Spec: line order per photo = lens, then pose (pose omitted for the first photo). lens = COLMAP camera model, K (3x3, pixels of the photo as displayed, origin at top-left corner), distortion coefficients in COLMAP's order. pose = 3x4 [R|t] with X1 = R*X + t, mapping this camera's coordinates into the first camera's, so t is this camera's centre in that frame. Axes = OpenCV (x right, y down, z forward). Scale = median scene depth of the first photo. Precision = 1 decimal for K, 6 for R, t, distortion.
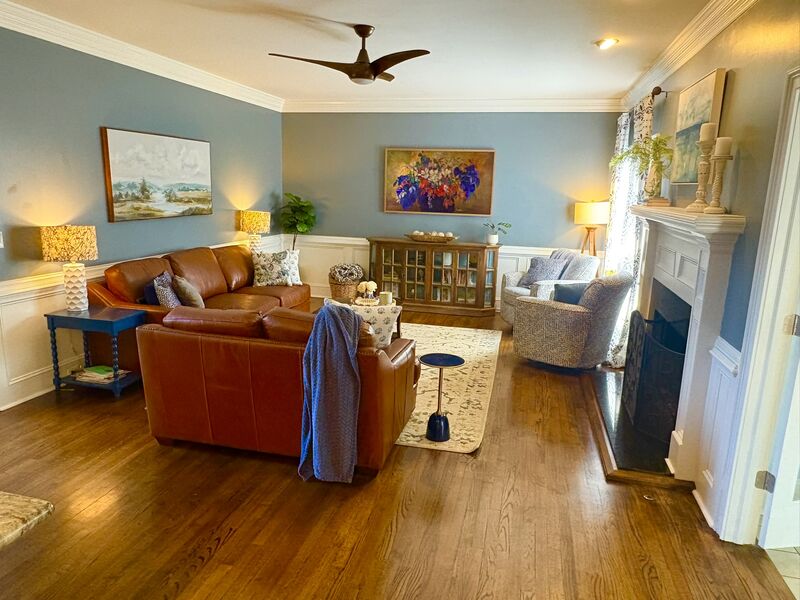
lens RADIAL K [[554.9, 0, 400.0], [0, 554.9, 300.0], [0, 0, 1]] dist [-0.001184, -0.001486]
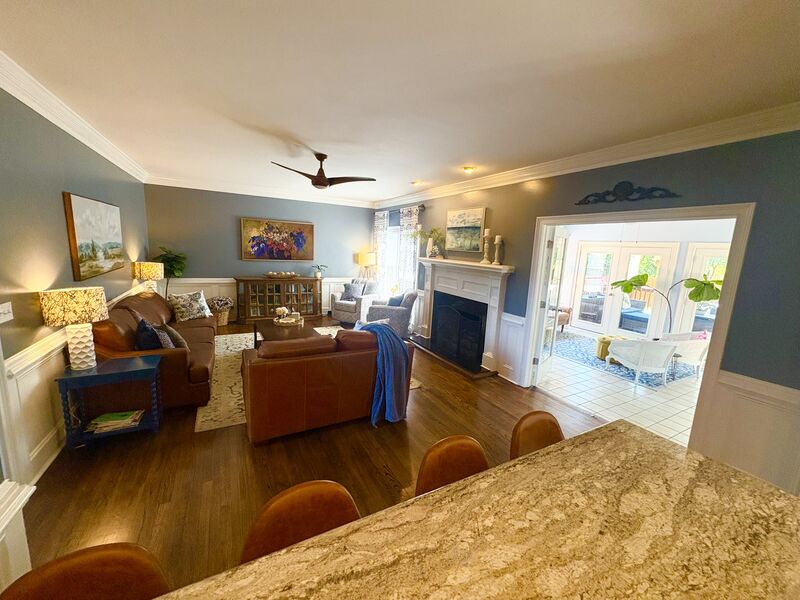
lens RADIAL K [[317.1, 0, 400.0], [0, 317.1, 300.0], [0, 0, 1]] dist [-0.001706, -0.000157]
pose [[0.736987, -0.104642, 0.667758, -0.384018], [0.106259, 0.993596, 0.038428, -0.050317], [-0.667503, 0.042634, 0.743386, 0.108940]]
